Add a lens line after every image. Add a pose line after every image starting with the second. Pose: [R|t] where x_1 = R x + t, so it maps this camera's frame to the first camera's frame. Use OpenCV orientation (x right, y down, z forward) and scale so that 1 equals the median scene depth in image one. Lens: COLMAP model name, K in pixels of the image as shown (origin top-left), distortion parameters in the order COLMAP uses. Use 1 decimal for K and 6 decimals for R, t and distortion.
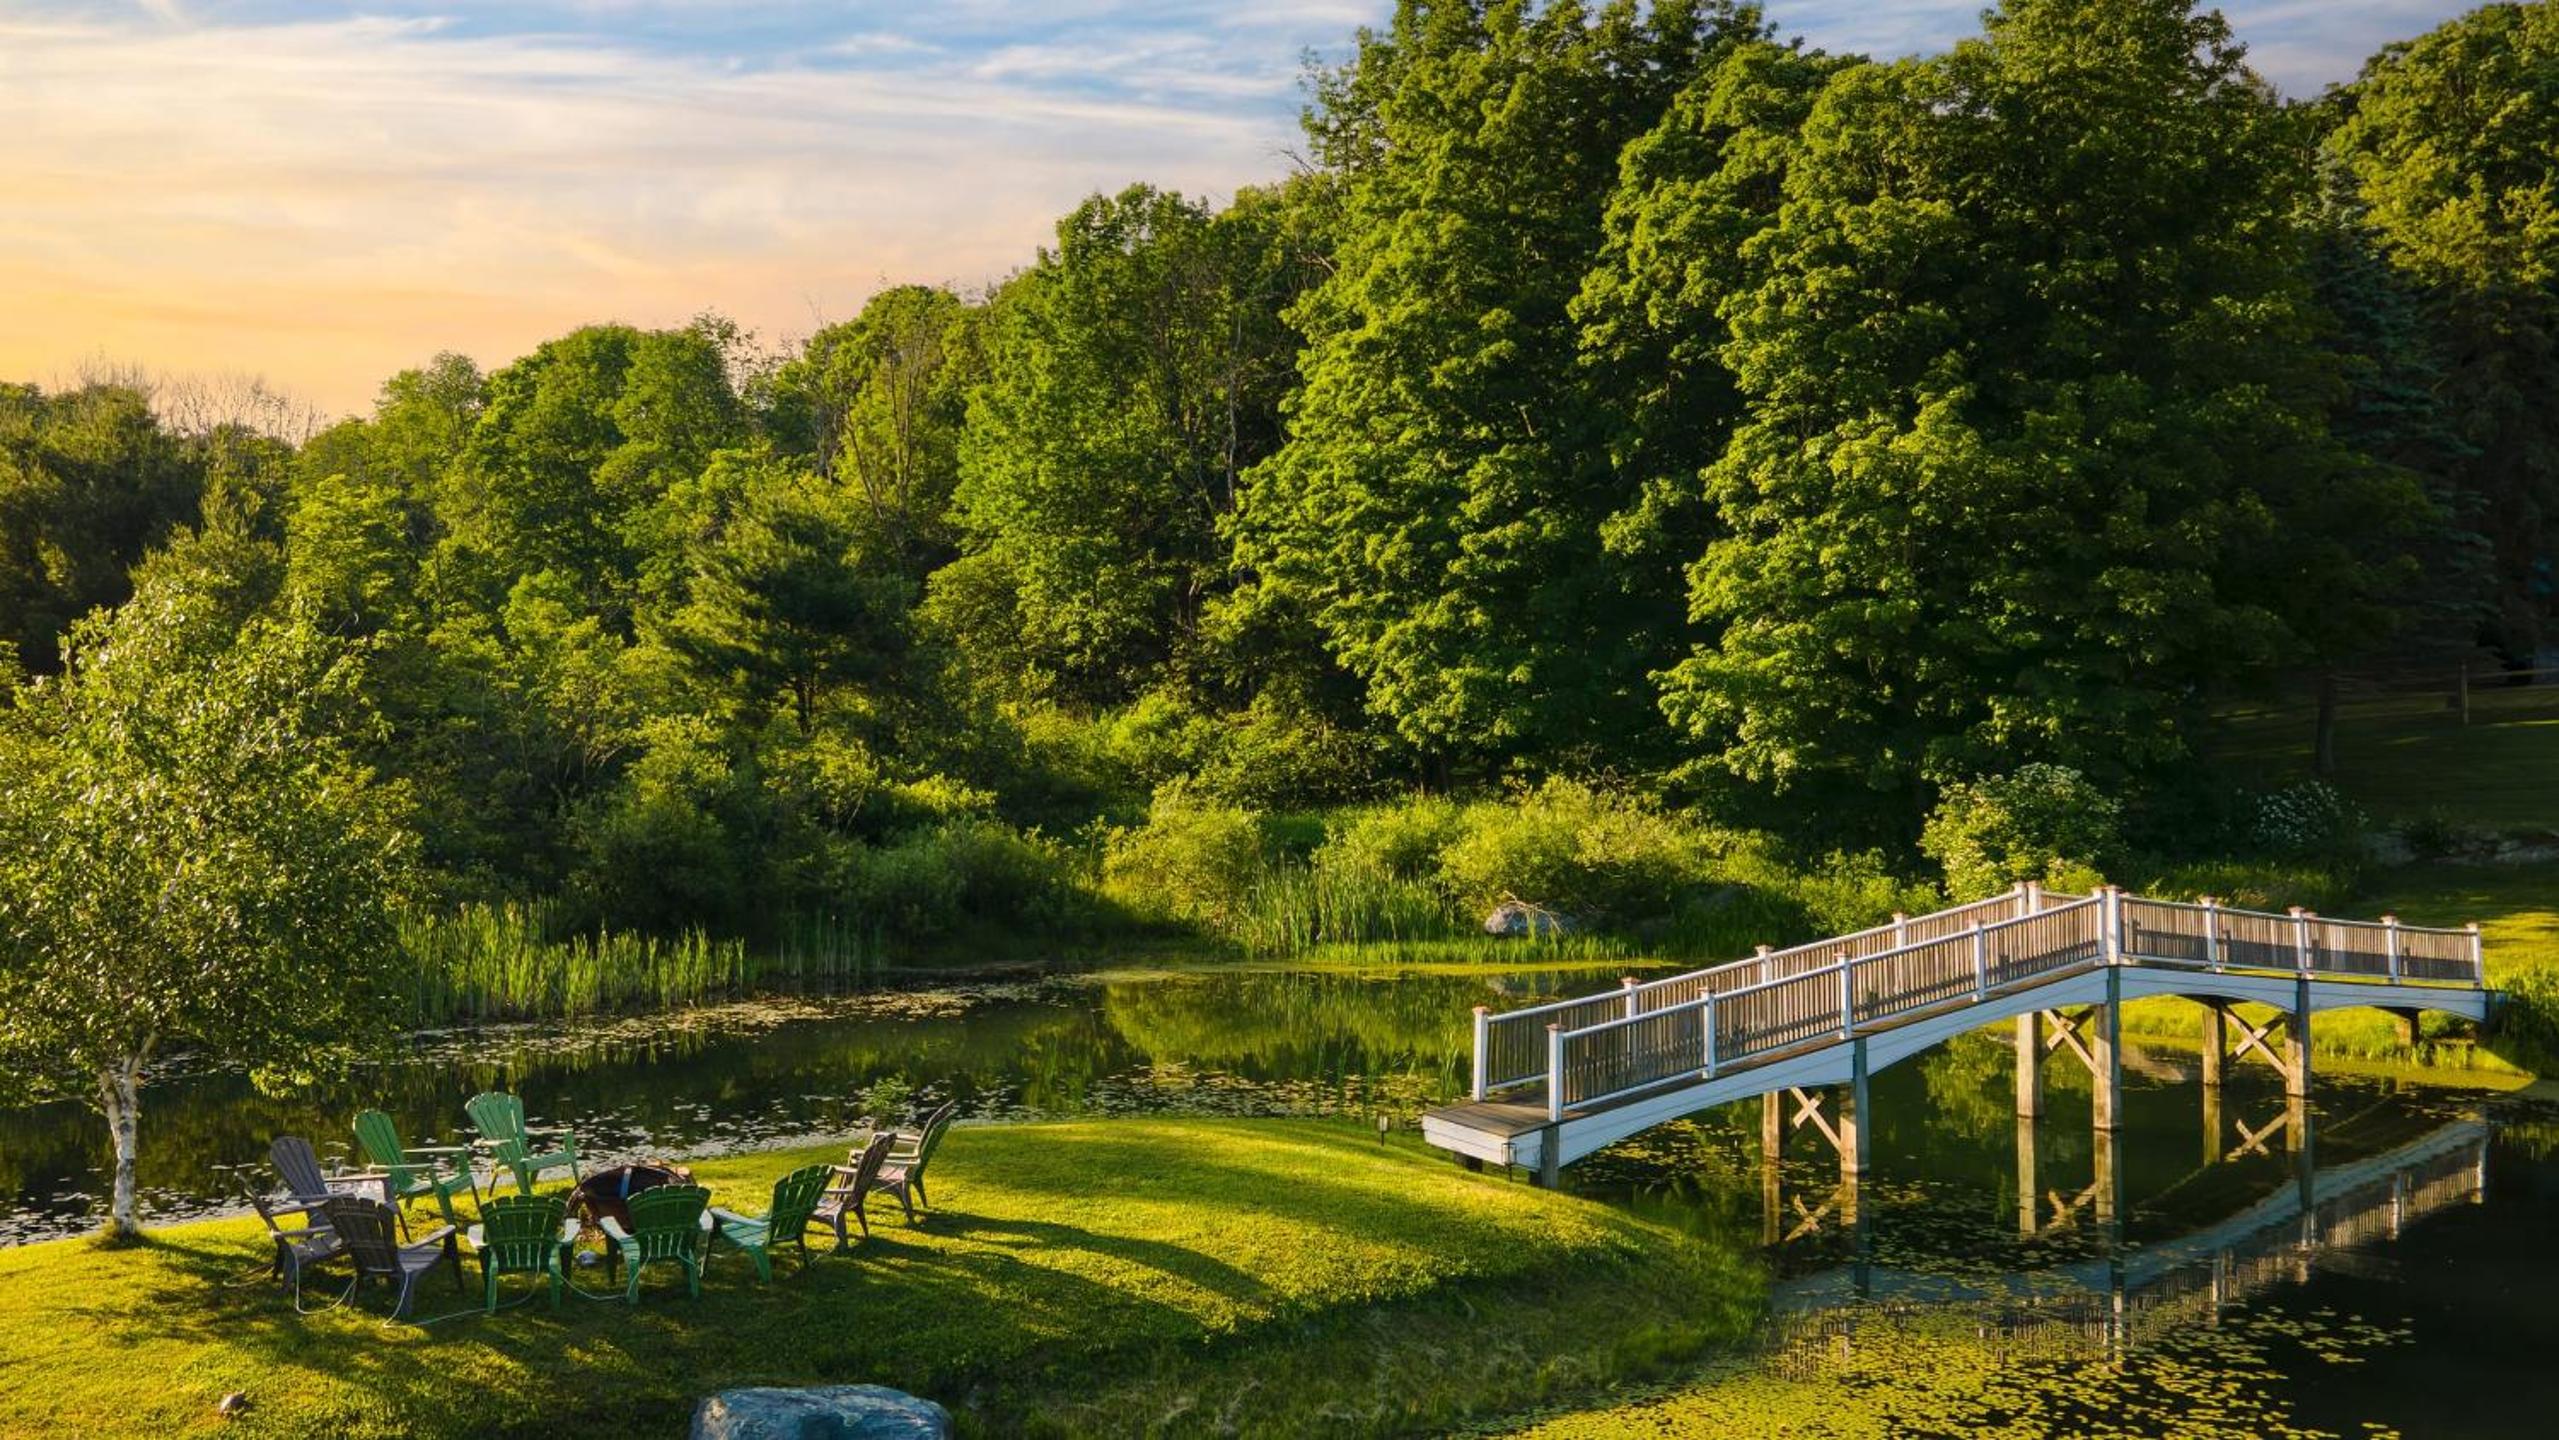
lens RADIAL K [[2180.1, 0, 1084.0], [0, 2180.1, 719.1], [0, 0, 1]] dist [0.060324, 0.009493]
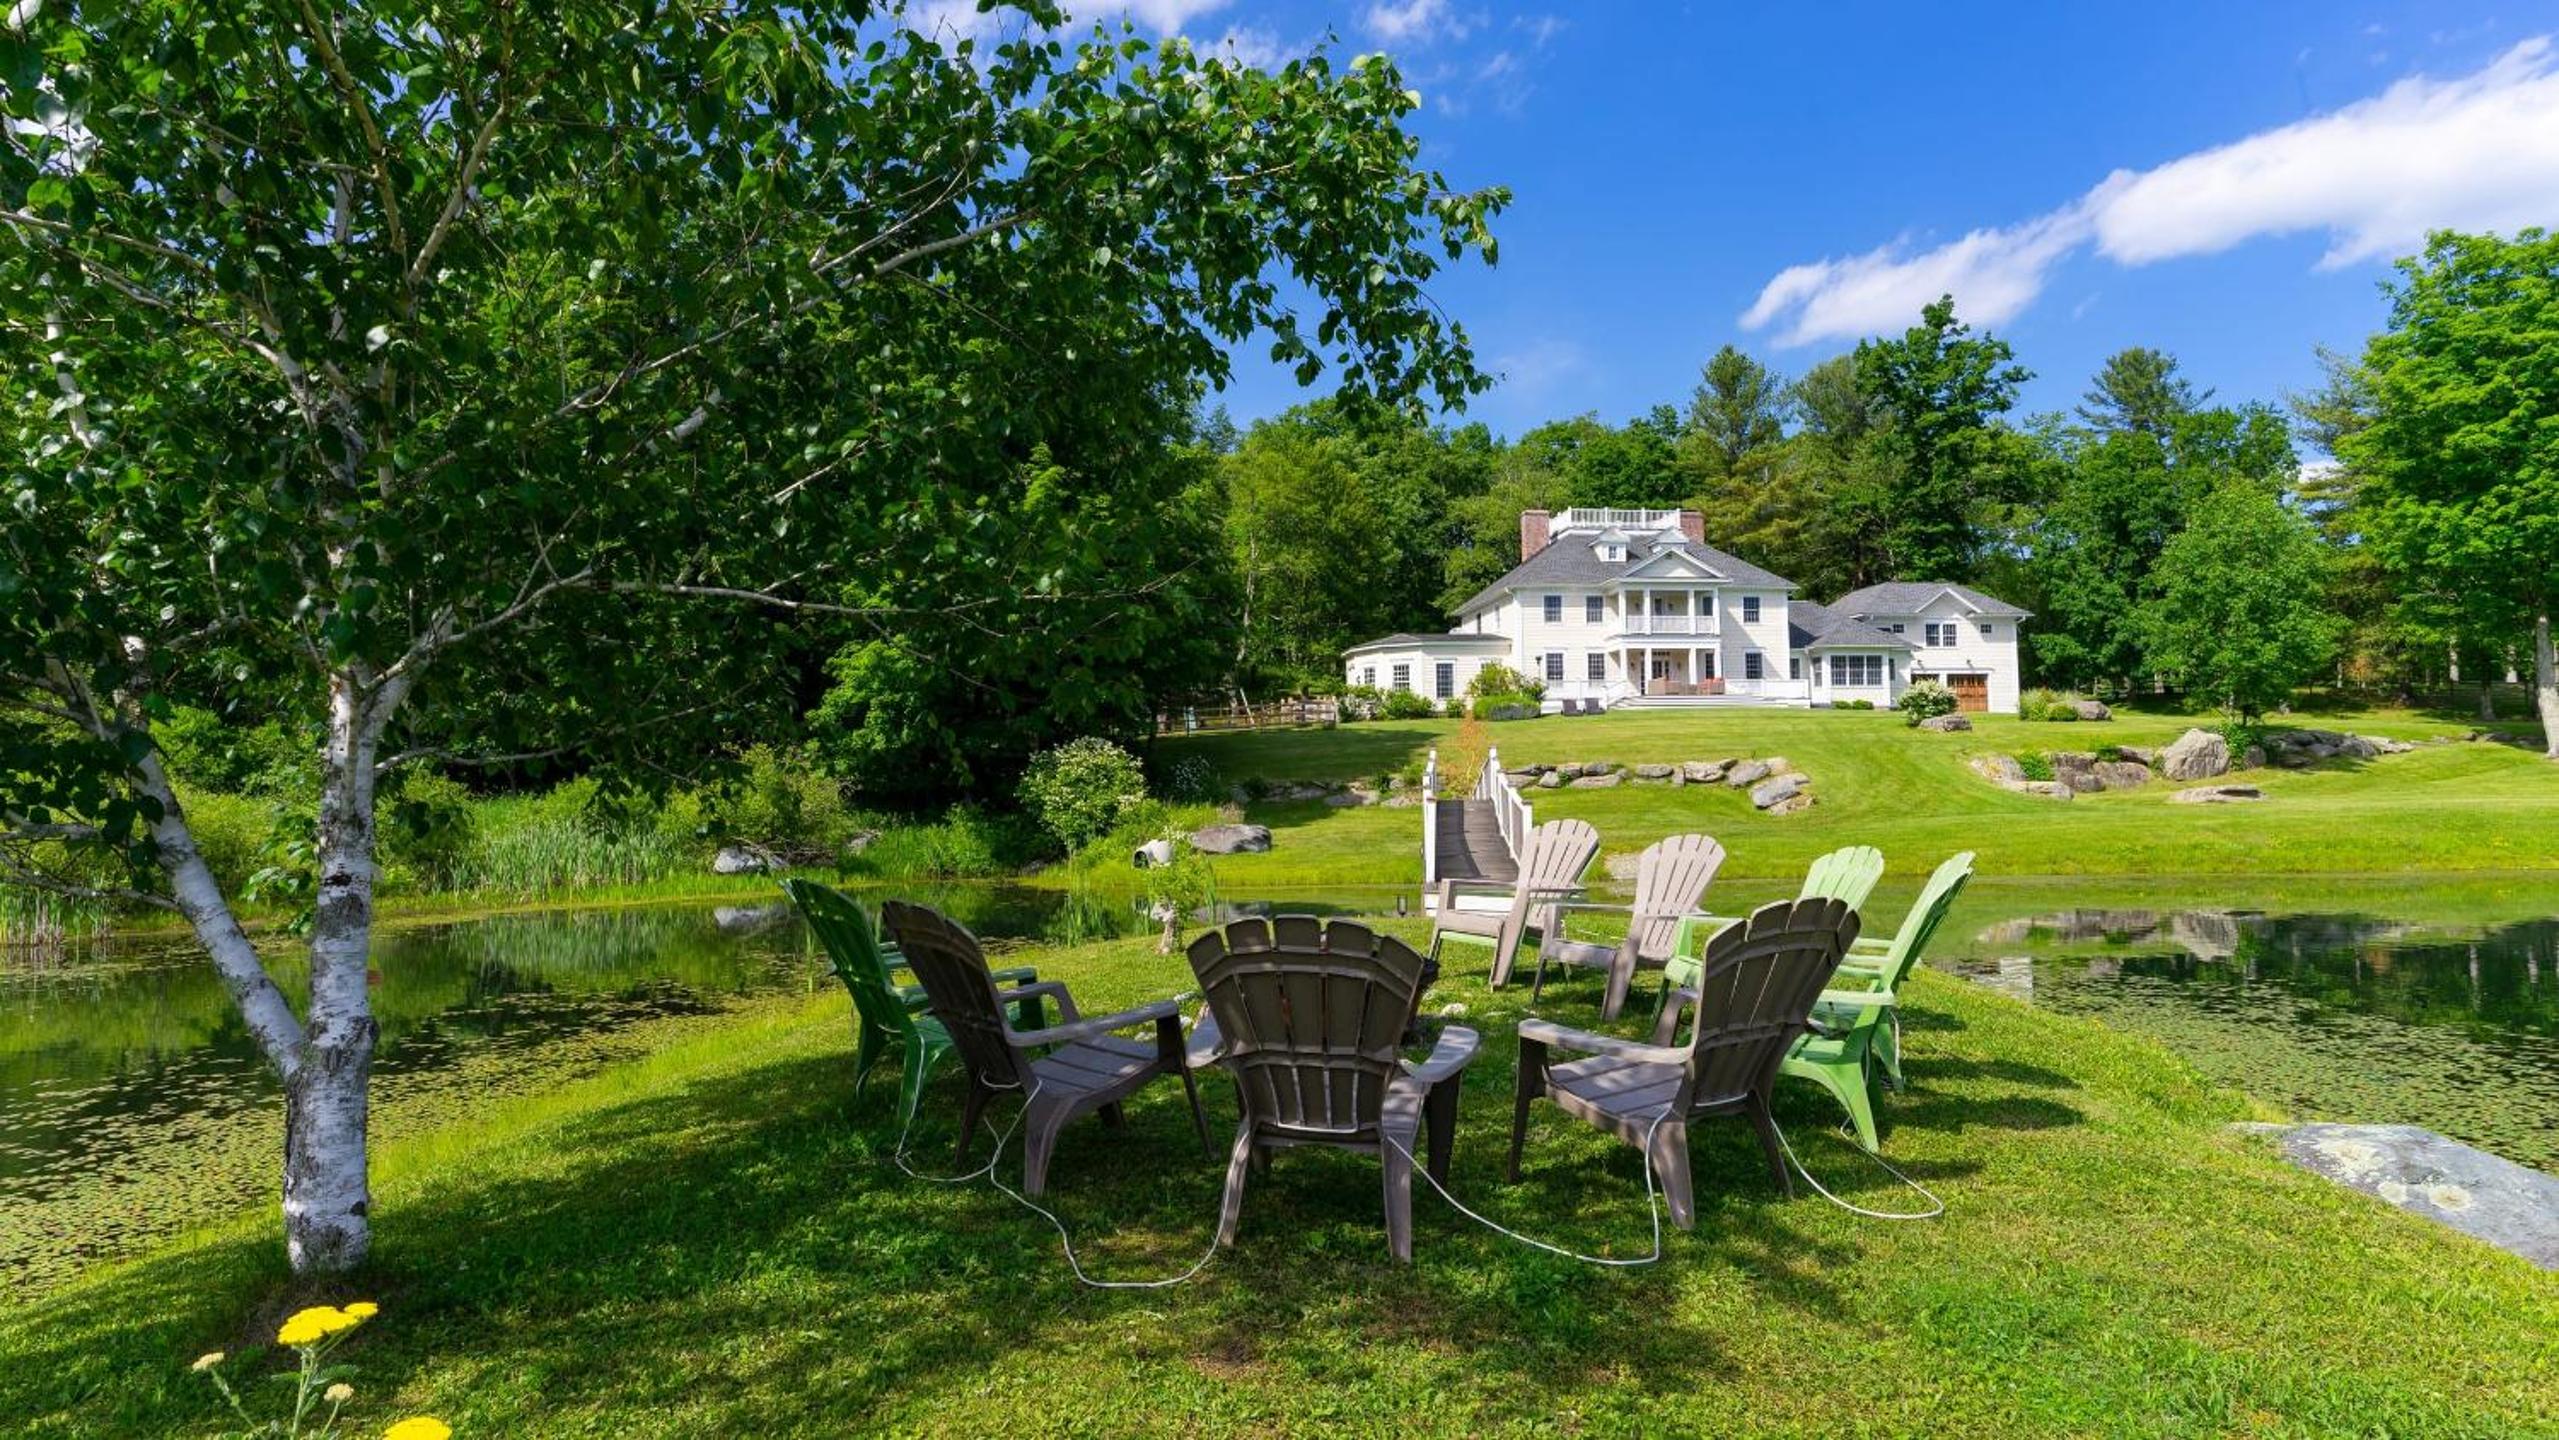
lens RADIAL K [[1386.9, 0, 1272.2], [0, 1386.9, 728.7], [0, 0, 1]] dist [-0.002583, -0.000048]
pose [[0.650540, 0.037871, 0.758527, -0.183094], [0.007226, 0.998402, -0.056045, 0.064917], [-0.759438, 0.041941, 0.649226, 0.292656]]
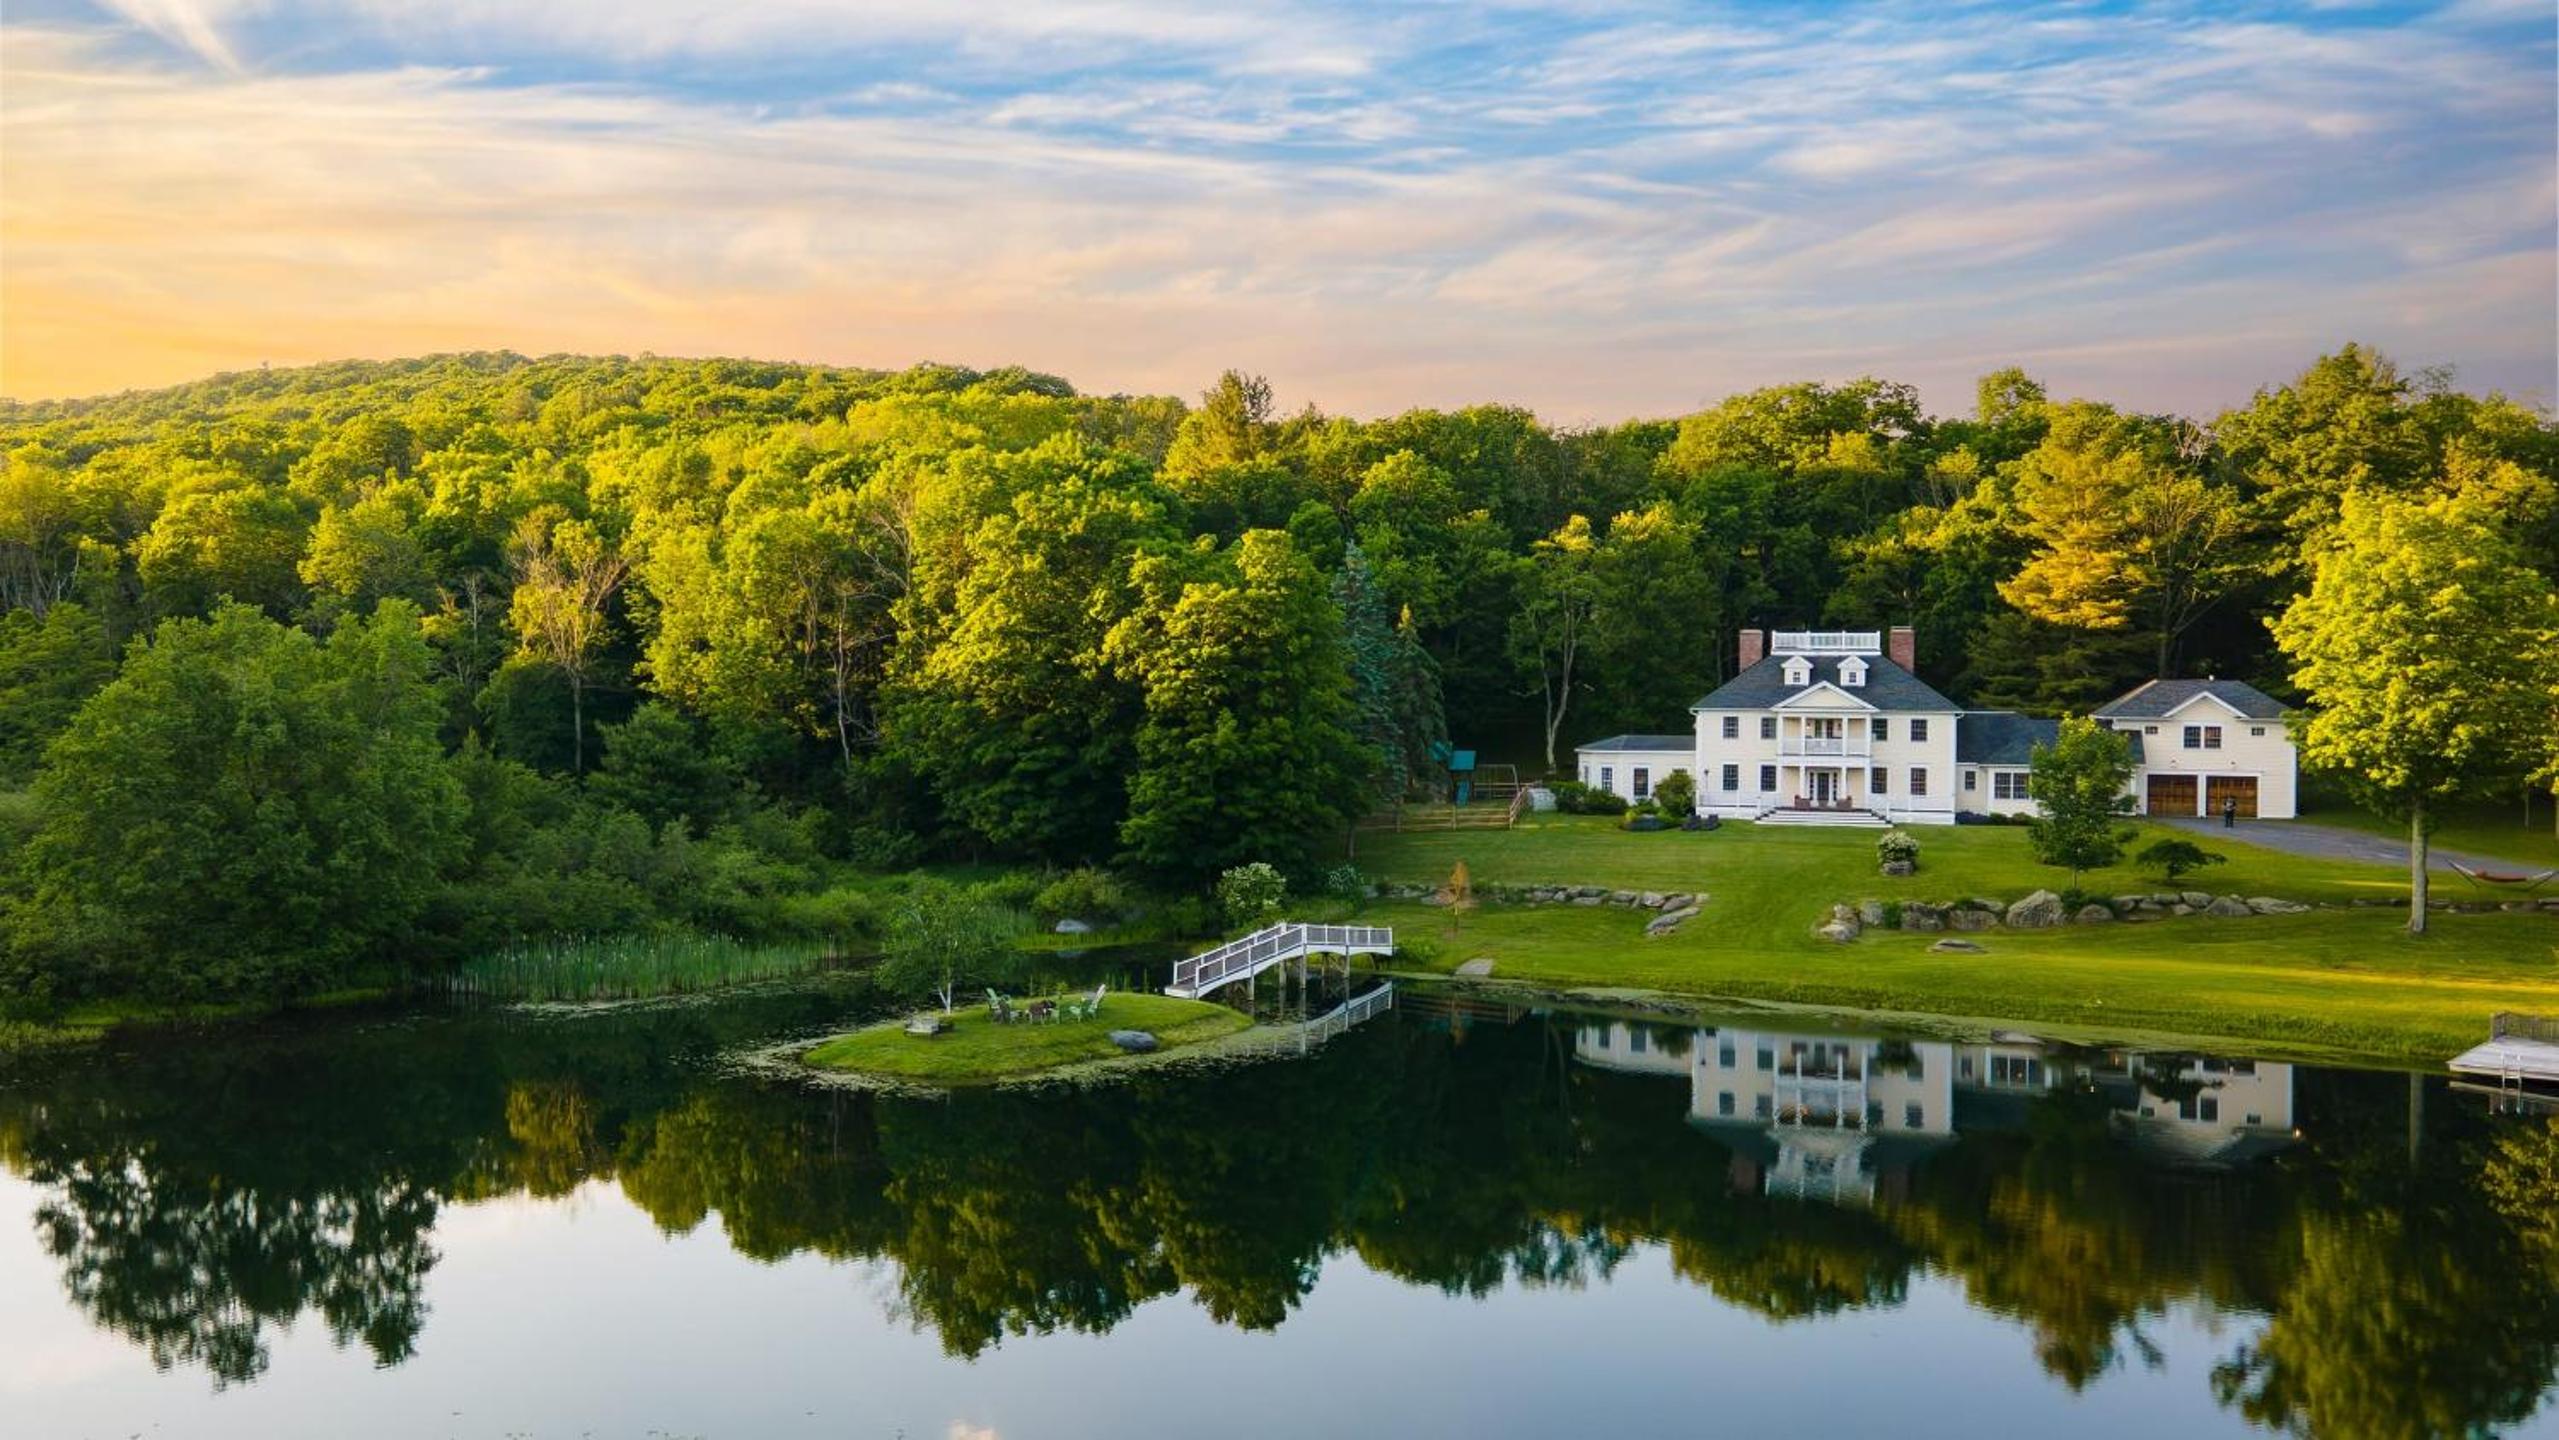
lens RADIAL K [[2207.9, 0, 1053.0], [0, 2207.9, 721.6], [0, 0, 1]] dist [0.038345, 0.024038]
pose [[0.927646, 0.010400, 0.373315, -0.742083], [-0.017859, 0.999704, 0.016528, -0.178625], [-0.373032, -0.021999, 0.927558, -1.282579]]
